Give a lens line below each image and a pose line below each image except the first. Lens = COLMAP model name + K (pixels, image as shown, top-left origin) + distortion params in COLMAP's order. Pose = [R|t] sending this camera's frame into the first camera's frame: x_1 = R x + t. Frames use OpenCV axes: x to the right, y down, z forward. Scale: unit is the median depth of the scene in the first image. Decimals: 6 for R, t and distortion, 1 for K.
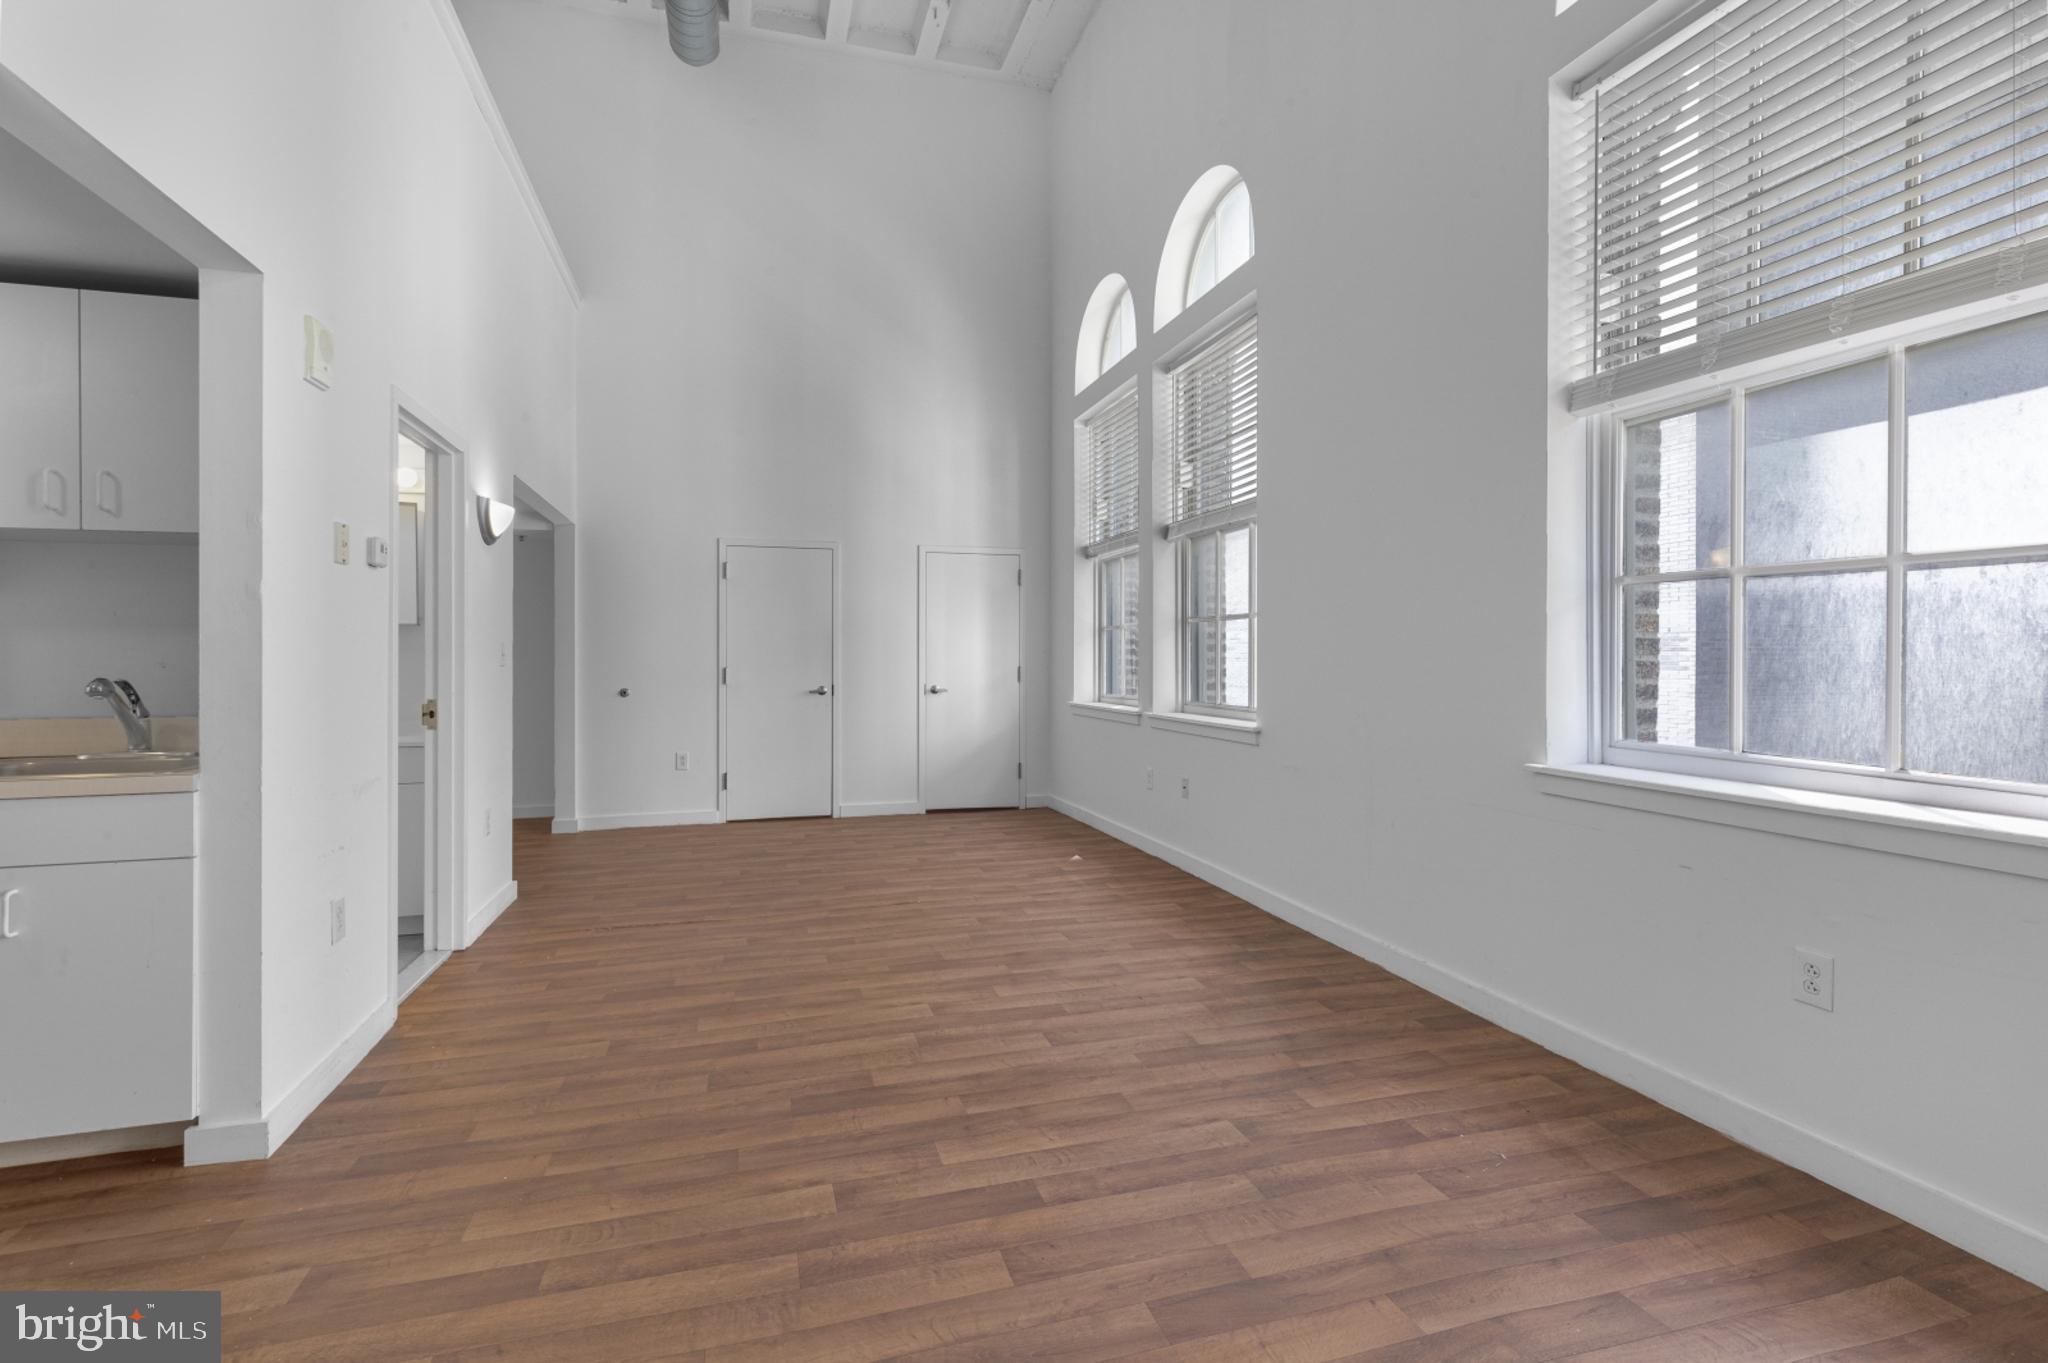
lens RADIAL K [[934.6, 0, 1020.3], [0, 934.6, 657.5], [0, 0, 1]] dist [0.008578, -0.001384]
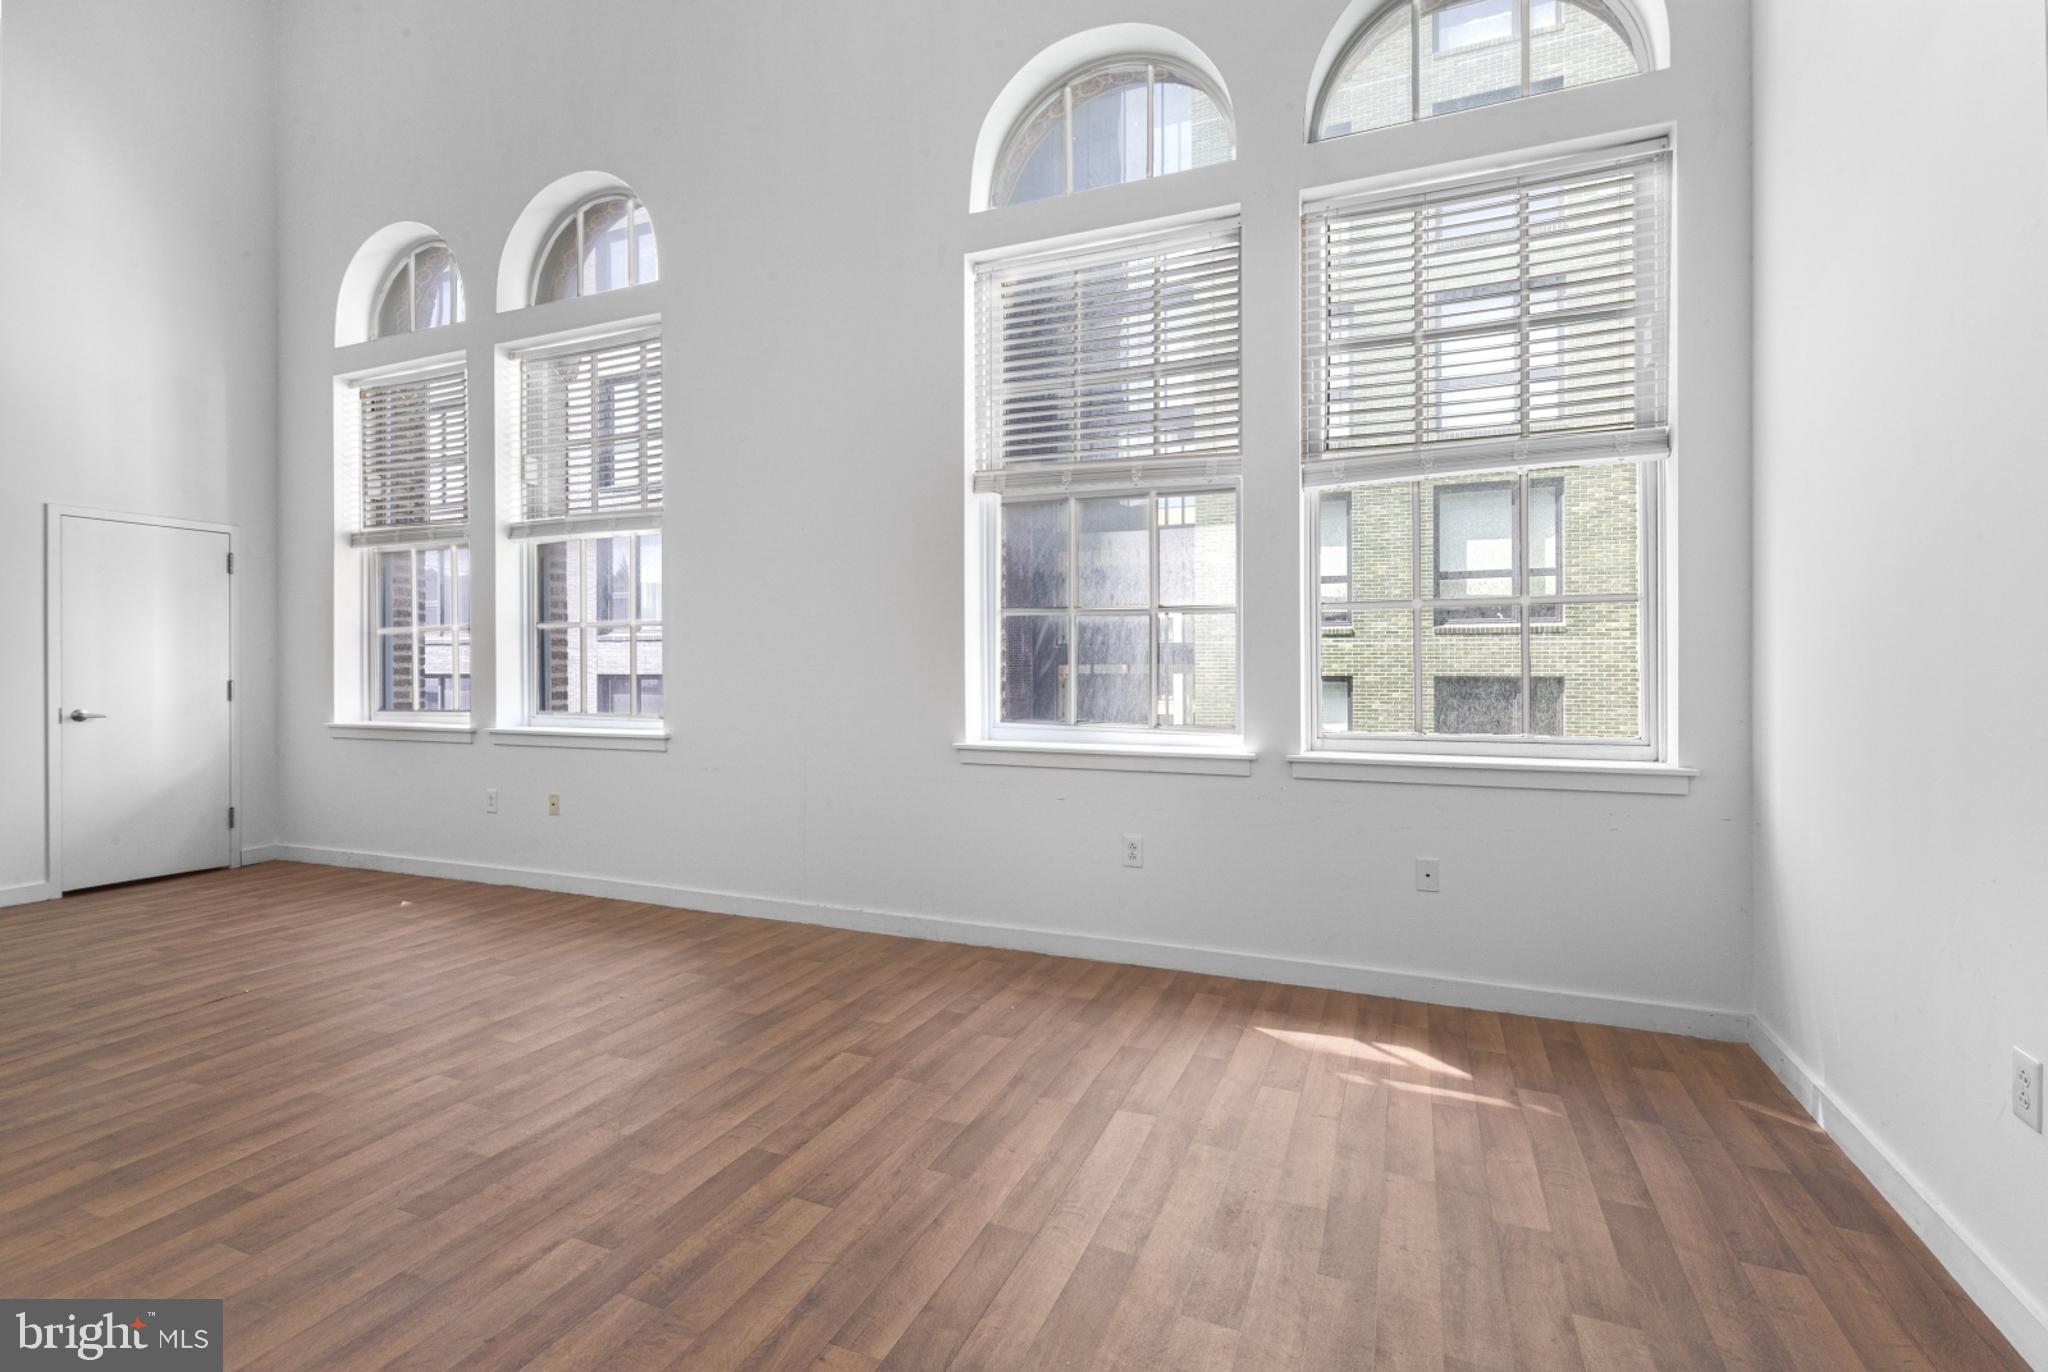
lens RADIAL K [[934.6, 0, 1020.3], [0, 934.6, 662.0], [0, 0, 1]] dist [0.008578, -0.001384]
pose [[0.633171, 0.001562, 0.774011, -0.427033], [0.003082, 0.999985, -0.004539, 0.000523], [-0.774006, 0.005259, 0.633156, 0.047801]]
